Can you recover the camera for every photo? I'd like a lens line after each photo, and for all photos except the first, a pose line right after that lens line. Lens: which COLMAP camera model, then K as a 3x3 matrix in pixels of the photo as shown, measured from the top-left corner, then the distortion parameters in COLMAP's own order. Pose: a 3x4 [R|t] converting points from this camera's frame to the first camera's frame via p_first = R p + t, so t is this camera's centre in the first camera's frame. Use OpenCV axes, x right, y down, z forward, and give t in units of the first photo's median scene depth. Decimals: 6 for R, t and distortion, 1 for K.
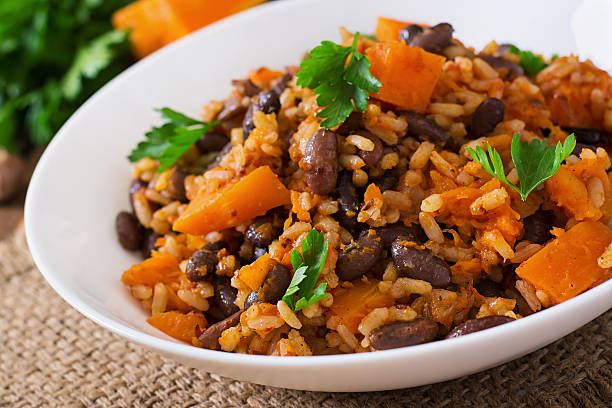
lens RADIAL K [[1491.9, 0, 307.1], [0, 1491.9, 209.8], [0, 0, 1]] dist [-0.157579, 0.000000]
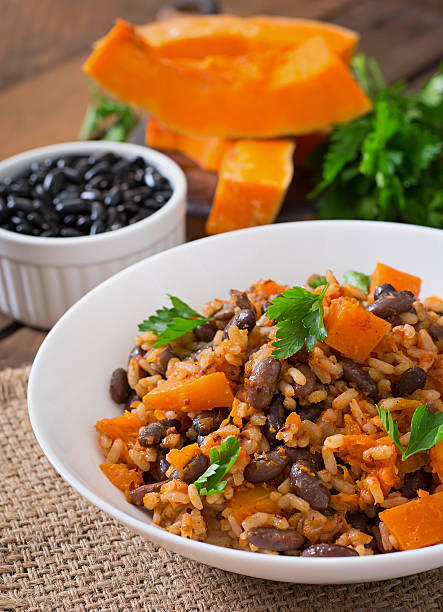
lens RADIAL K [[1590.1, 0, 221.8], [0, 1590.1, 304.1], [0, 0, 1]] dist [-0.146533, 0.000000]
pose [[0.947843, 0.263012, -0.180054, 0.195848], [-0.260333, 0.964740, 0.038785, -0.136126], [0.183906, 0.010112, 0.982892, -0.298364]]
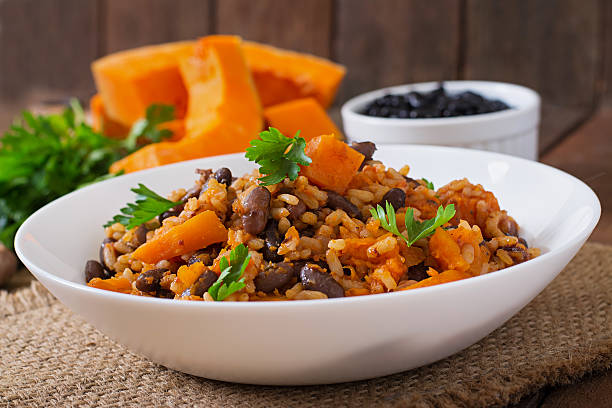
lens RADIAL K [[1491.9, 0, 307.1], [0, 1491.9, 203.6], [0, 0, 1]] dist [-0.157579, 0.000000]
pose [[0.991112, 0.132366, -0.013308, 0.068624], [-0.130151, 0.944066, -0.302986, 0.339710], [-0.027541, 0.302025, 0.952902, -0.210470]]
